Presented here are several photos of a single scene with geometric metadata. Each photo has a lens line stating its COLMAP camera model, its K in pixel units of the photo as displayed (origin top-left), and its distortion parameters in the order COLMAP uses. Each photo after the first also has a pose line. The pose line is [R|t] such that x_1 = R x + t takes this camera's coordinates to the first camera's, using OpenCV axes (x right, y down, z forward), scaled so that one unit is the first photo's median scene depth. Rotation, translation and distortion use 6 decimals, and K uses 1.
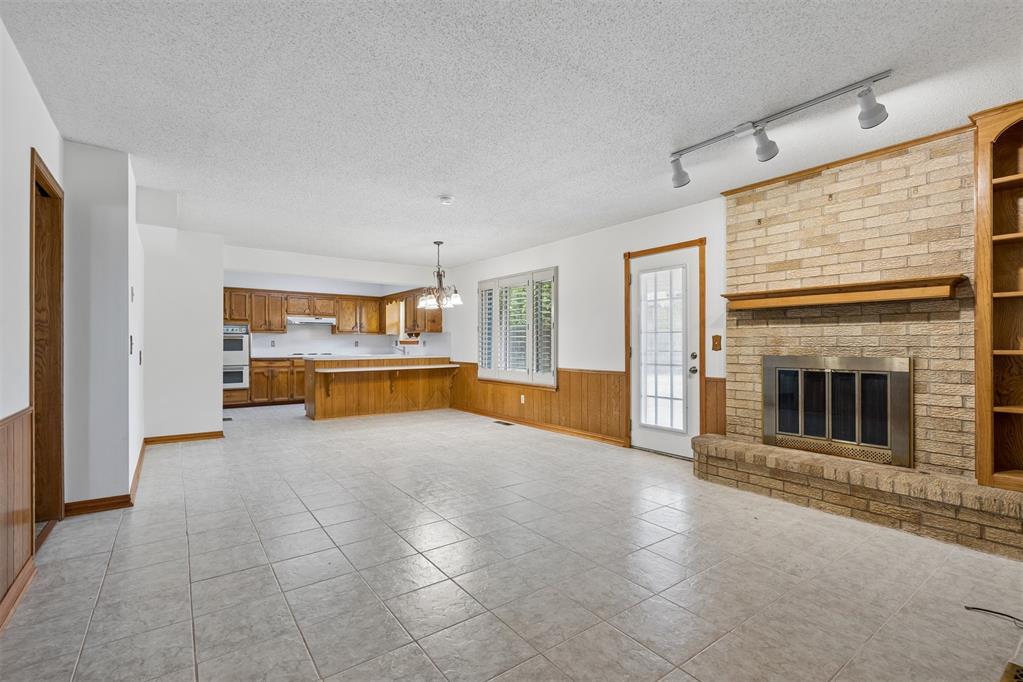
lens RADIAL K [[462.8, 0, 510.4], [0, 462.8, 340.0], [0, 0, 1]] dist [-0.000928, 0.000196]
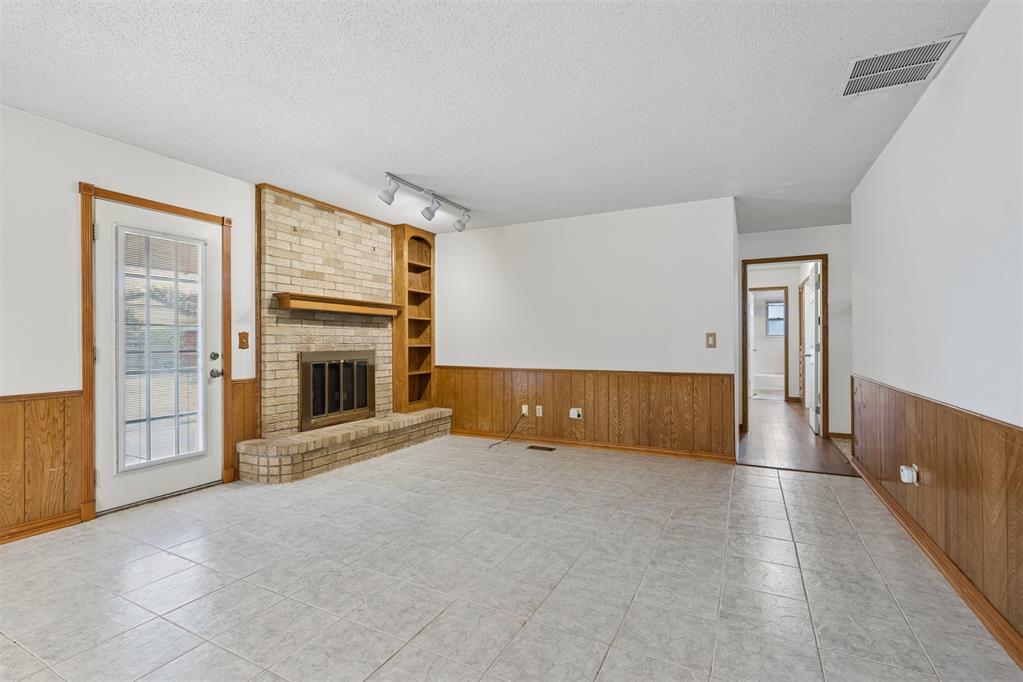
lens RADIAL K [[462.8, 0, 510.4], [0, 462.8, 340.0], [0, 0, 1]] dist [-0.000928, 0.000196]
pose [[-0.442500, 0.004914, 0.896755, -0.687245], [-0.006223, 0.999944, -0.008550, 0.011268], [-0.896747, -0.009364, -0.442445, 1.070044]]
